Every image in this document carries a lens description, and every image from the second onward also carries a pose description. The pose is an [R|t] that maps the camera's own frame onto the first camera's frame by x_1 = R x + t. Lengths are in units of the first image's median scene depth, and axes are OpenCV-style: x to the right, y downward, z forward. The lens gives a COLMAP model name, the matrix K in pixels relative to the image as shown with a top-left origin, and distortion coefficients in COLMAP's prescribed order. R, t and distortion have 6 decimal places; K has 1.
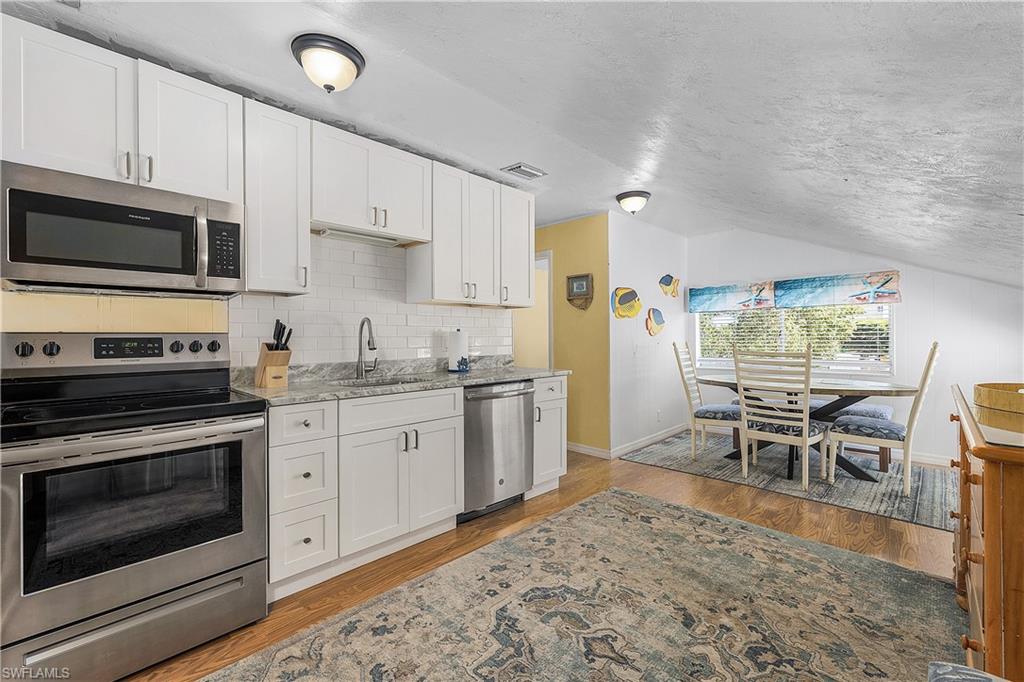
lens RADIAL K [[429.6, 0, 511.0], [0, 429.6, 337.7], [0, 0, 1]] dist [-0.004134, 0.000246]
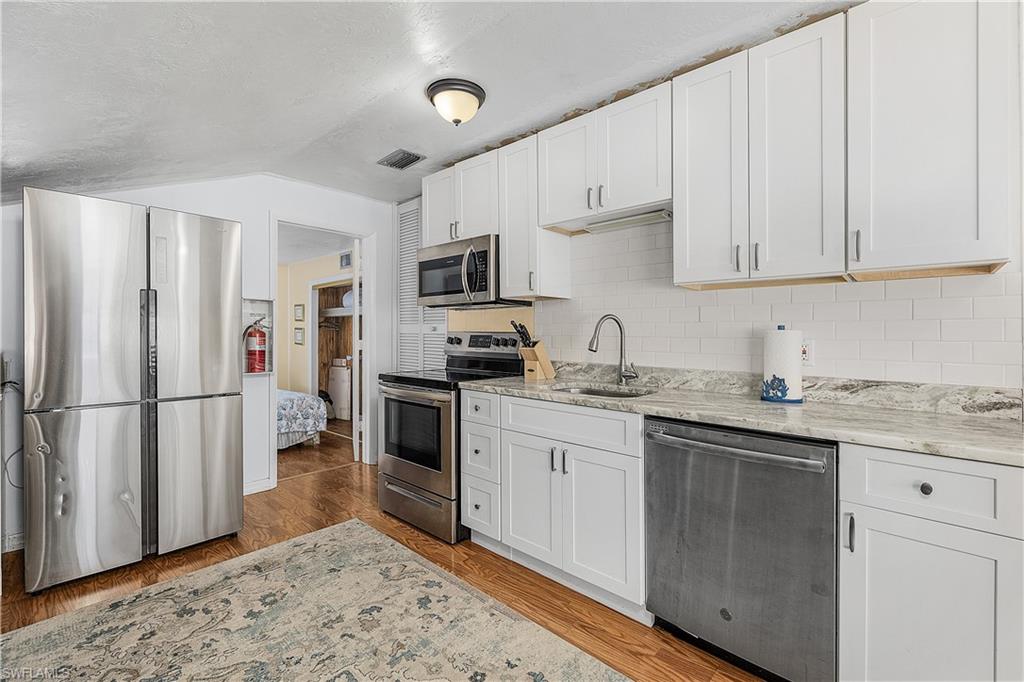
lens RADIAL K [[429.6, 0, 507.6], [0, 429.6, 339.0], [0, 0, 1]] dist [-0.004134, 0.000246]
pose [[0.043076, 0.017494, -0.998919, 0.348312], [-0.010148, 0.999803, 0.017072, -0.007061], [0.999020, 0.009402, 0.043245, 0.504752]]
